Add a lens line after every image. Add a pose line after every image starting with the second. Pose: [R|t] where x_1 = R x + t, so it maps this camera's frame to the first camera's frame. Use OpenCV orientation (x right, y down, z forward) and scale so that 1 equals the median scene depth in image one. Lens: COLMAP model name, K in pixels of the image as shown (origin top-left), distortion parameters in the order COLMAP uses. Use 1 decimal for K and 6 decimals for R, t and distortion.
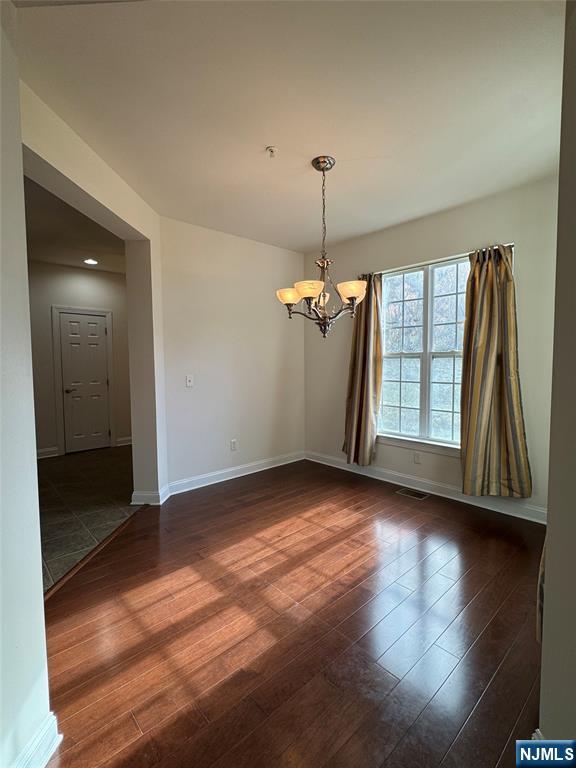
lens RADIAL K [[365.9, 0, 276.5], [0, 365.9, 384.7], [0, 0, 1]] dist [0.037852, -0.000026]
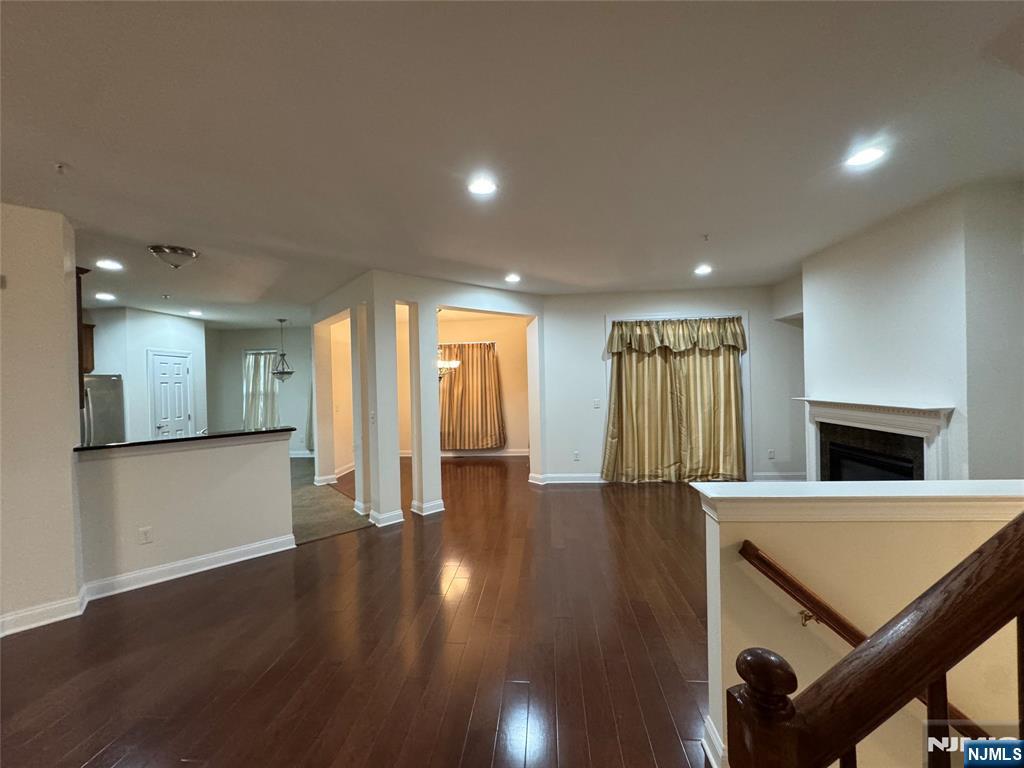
lens RADIAL K [[406.1, 0, 512.0], [0, 406.1, 384.0], [0, 0, 1]] dist [-0.002054, -0.000142]
pose [[0.729005, -0.019560, 0.684229, -0.356696], [0.062438, 0.997325, -0.038013, 0.000261], [-0.681655, 0.070434, 0.728276, -0.323412]]
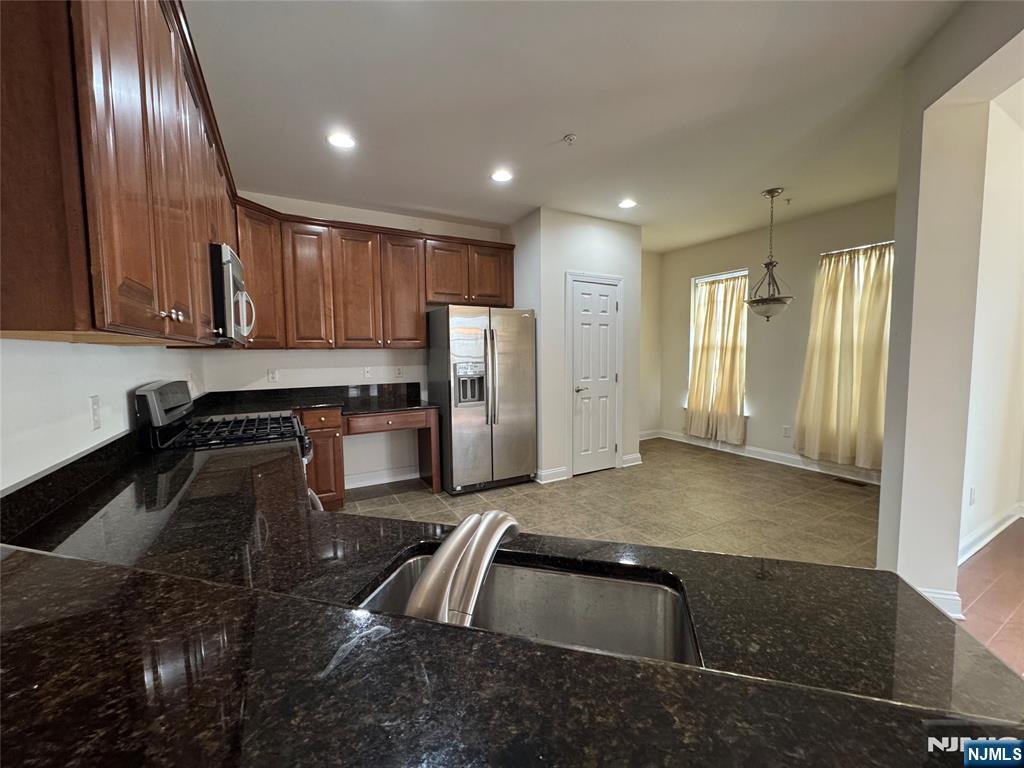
lens RADIAL K [[406.1, 0, 512.0], [0, 406.1, 384.0], [0, 0, 1]] dist [-0.002054, -0.000142]
pose [[0.975278, 0.008282, -0.220826, -0.295842], [-0.004508, 0.999835, 0.017590, -0.004755], [0.220935, -0.016160, 0.975155, 0.115126]]
